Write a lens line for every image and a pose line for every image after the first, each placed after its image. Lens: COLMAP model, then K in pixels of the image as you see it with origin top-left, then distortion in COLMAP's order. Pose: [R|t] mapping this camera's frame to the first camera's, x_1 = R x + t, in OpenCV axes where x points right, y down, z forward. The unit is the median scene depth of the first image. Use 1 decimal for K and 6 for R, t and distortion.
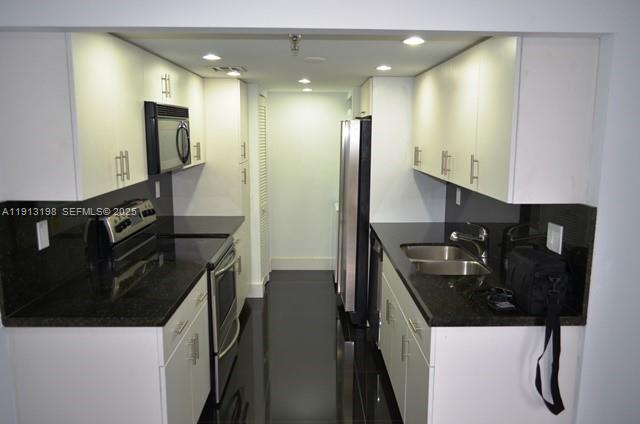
lens RADIAL K [[502.5, 0, 318.1], [0, 502.5, 212.2], [0, 0, 1]] dist [-0.013070, -0.003275]
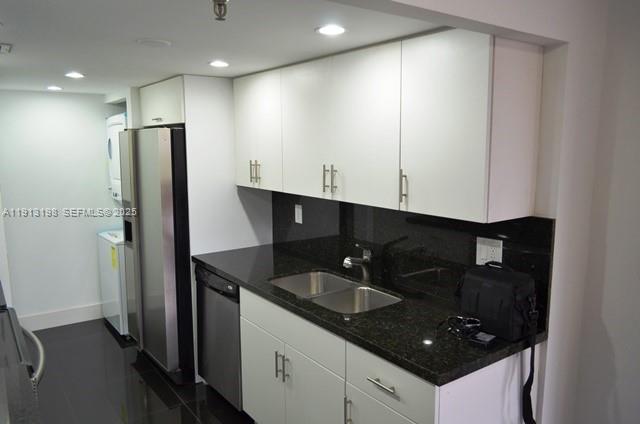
lens RADIAL K [[502.5, 0, 321.5], [0, 502.5, 211.1], [0, 0, 1]] dist [-0.013070, -0.003275]
pose [[0.813713, -0.094276, 0.573570, -0.304325], [0.103710, 0.994474, 0.016327, -0.070474], [-0.571940, 0.046200, 0.818994, 0.370375]]
